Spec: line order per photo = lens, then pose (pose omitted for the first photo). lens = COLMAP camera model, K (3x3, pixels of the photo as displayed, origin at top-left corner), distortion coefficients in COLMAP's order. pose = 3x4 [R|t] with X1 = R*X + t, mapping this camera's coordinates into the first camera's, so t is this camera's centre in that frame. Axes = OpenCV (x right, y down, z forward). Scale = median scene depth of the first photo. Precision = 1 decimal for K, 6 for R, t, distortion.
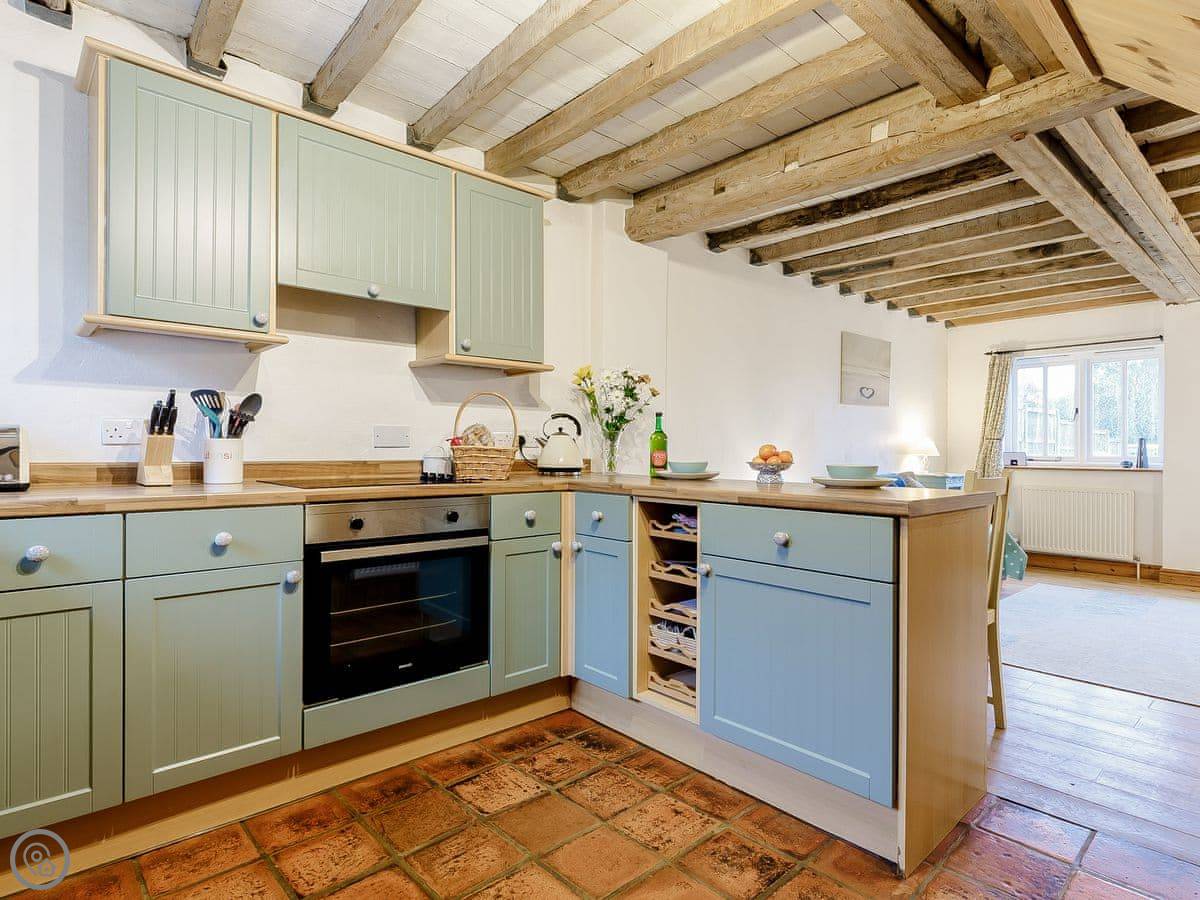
lens RADIAL K [[647.6, 0, 635.0], [0, 647.6, 447.9], [0, 0, 1]] dist [0.017880, -0.004828]
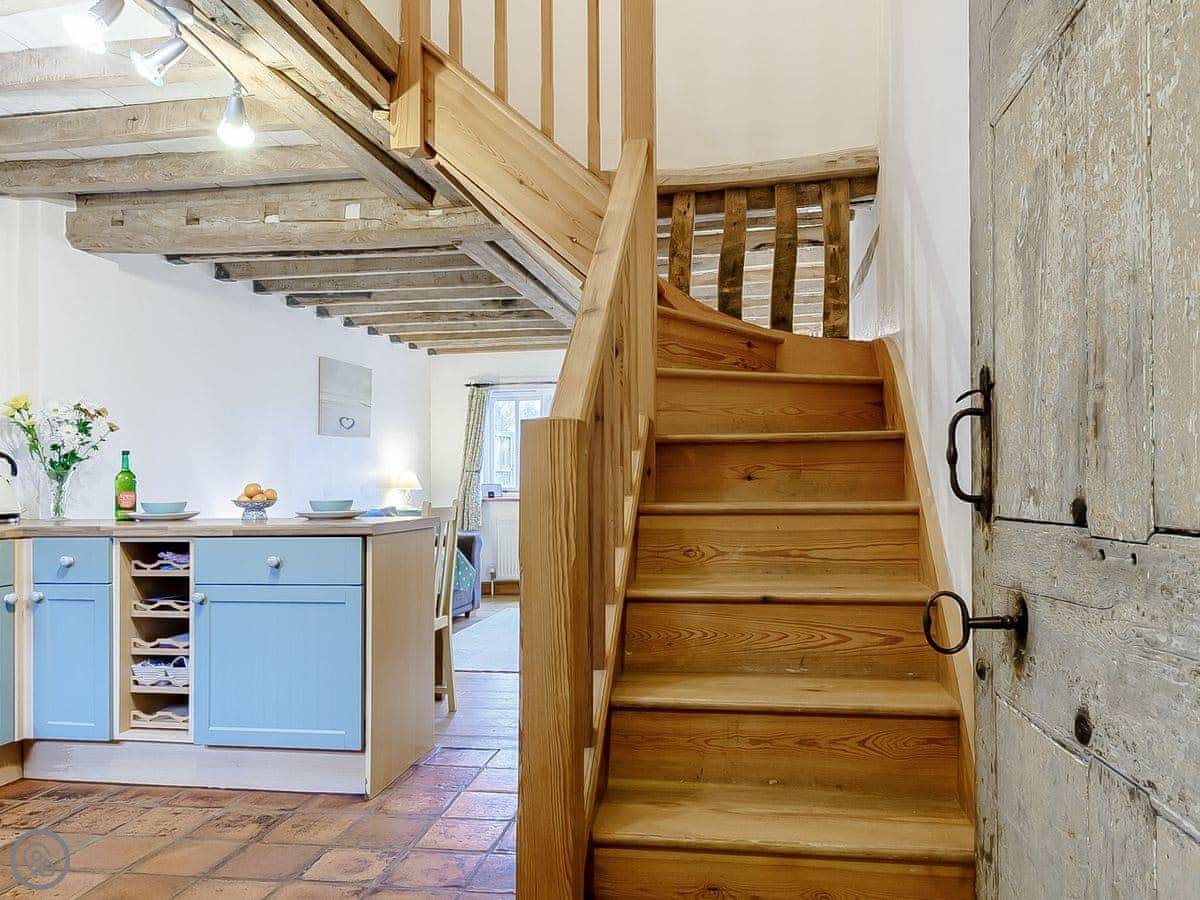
lens RADIAL K [[891.9, 0, 626.2], [0, 891.9, 446.4], [0, 0, 1]] dist [0.017011, -0.018143]
pose [[0.801201, 0.006215, 0.598363, -0.180531], [0.016508, 0.999336, -0.032485, -0.008014], [-0.598167, 0.035905, 0.800567, -0.539720]]
